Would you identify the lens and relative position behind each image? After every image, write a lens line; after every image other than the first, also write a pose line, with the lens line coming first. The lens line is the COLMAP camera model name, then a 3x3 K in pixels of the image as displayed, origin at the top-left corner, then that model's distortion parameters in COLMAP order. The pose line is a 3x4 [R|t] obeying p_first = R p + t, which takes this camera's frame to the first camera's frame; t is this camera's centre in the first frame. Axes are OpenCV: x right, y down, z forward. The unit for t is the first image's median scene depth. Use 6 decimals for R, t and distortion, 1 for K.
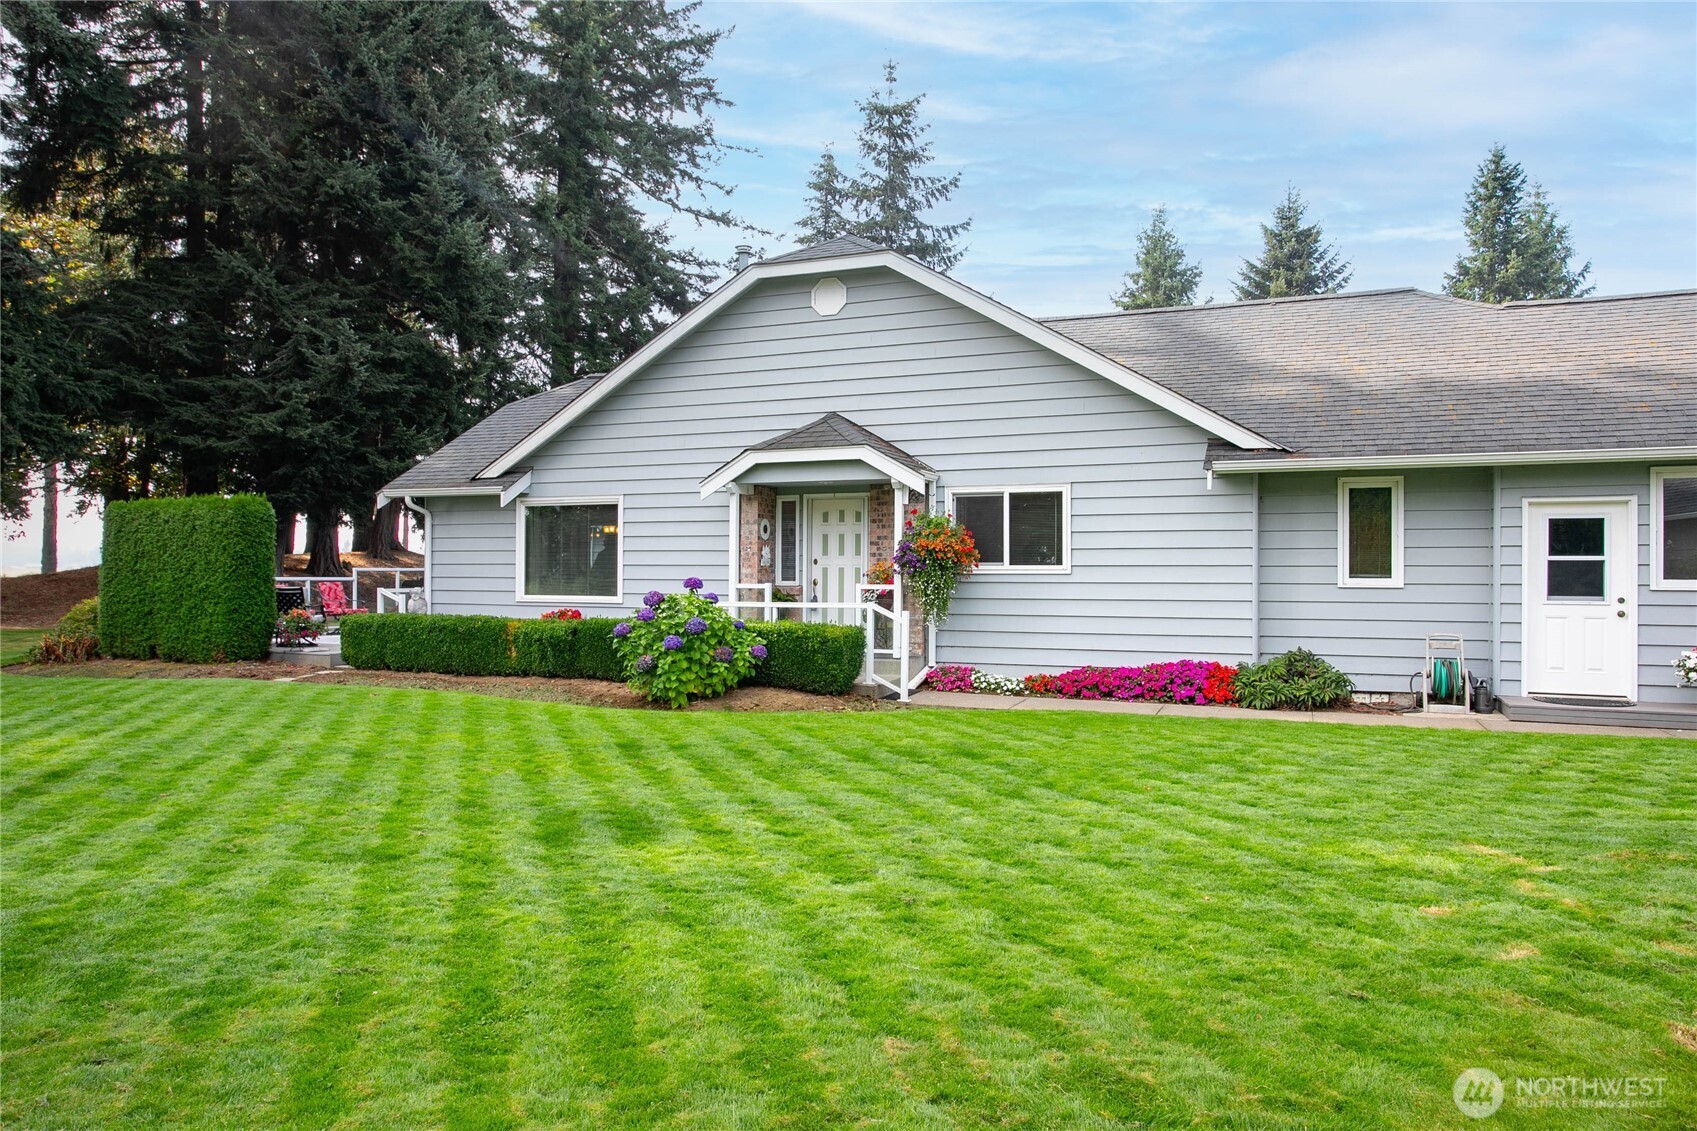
lens RADIAL K [[1128.5, 0, 852.7], [0, 1128.5, 560.6], [0, 0, 1]] dist [-0.010500, 0.000675]
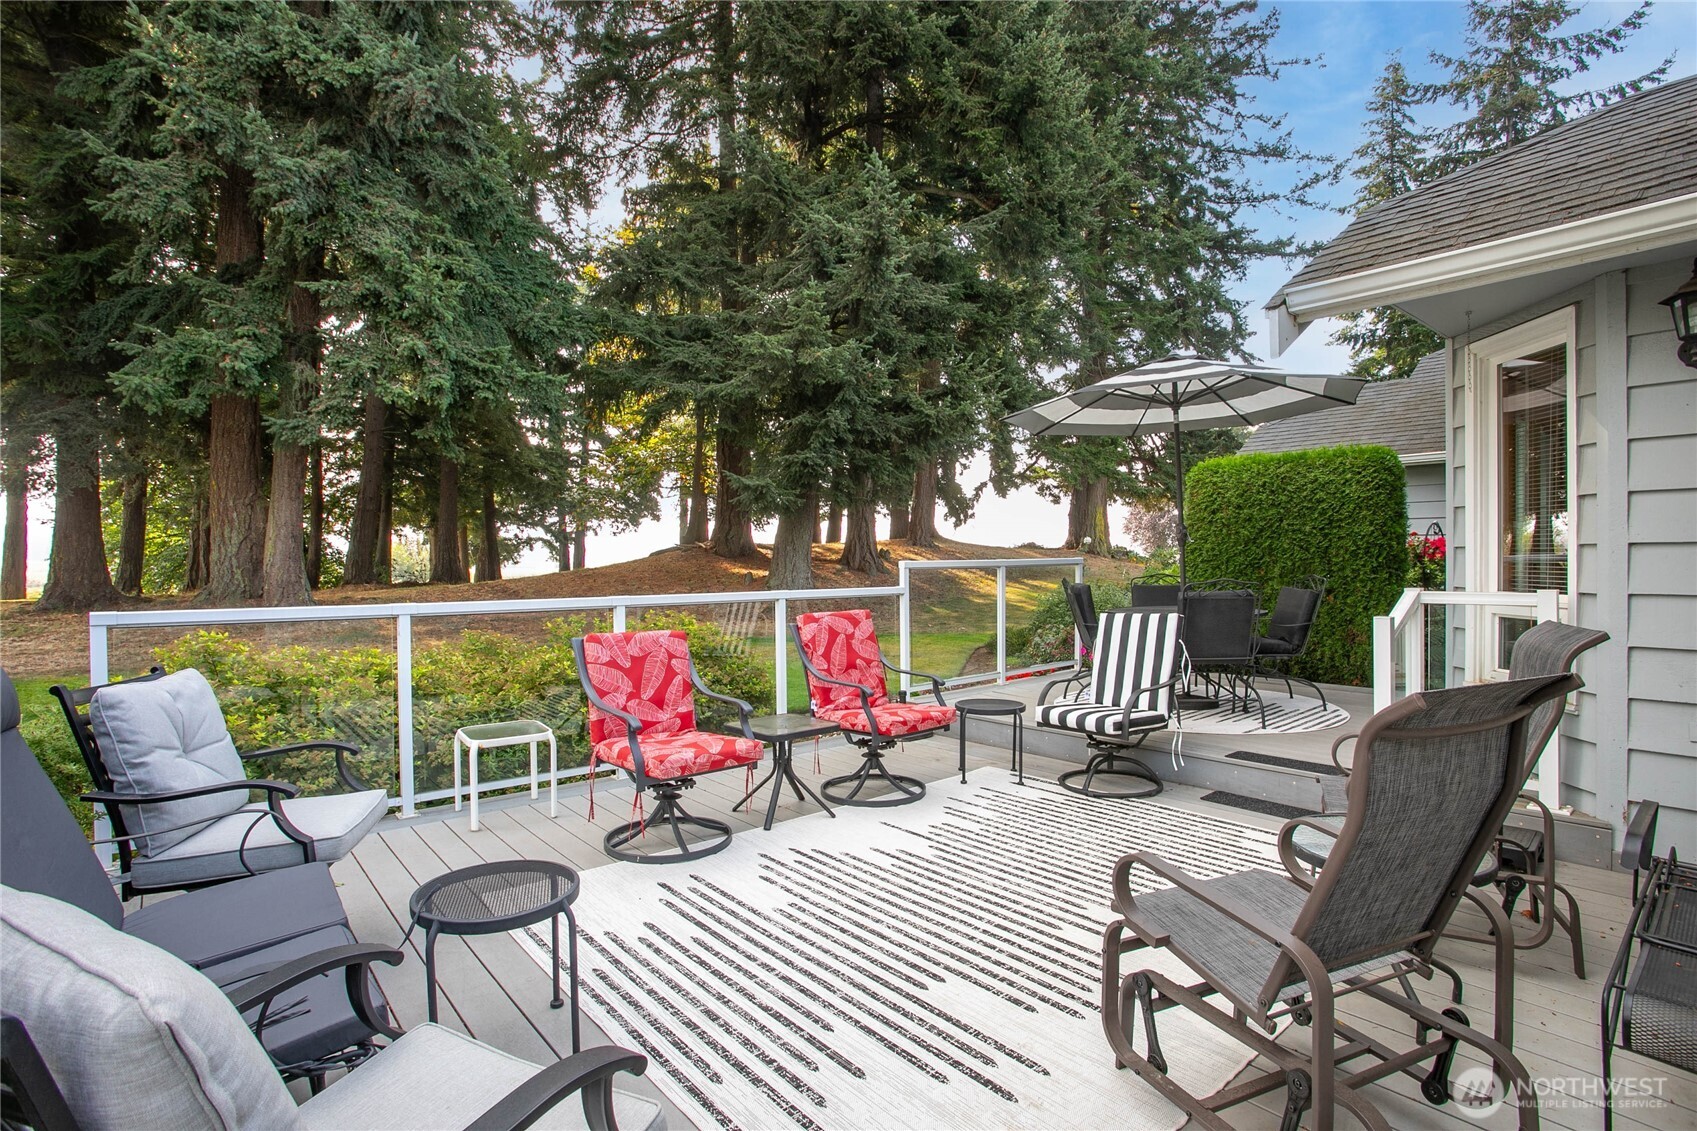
lens RADIAL K [[792.9, 0, 850.5], [0, 792.9, 564.6], [0, 0, 1]] dist [-0.001176, -0.000116]
pose [[0.893343, -0.008957, -0.449286, -0.148751], [0.017087, 0.999755, 0.014044, 0.001768], [0.449050, -0.020223, 0.893278, 0.331643]]
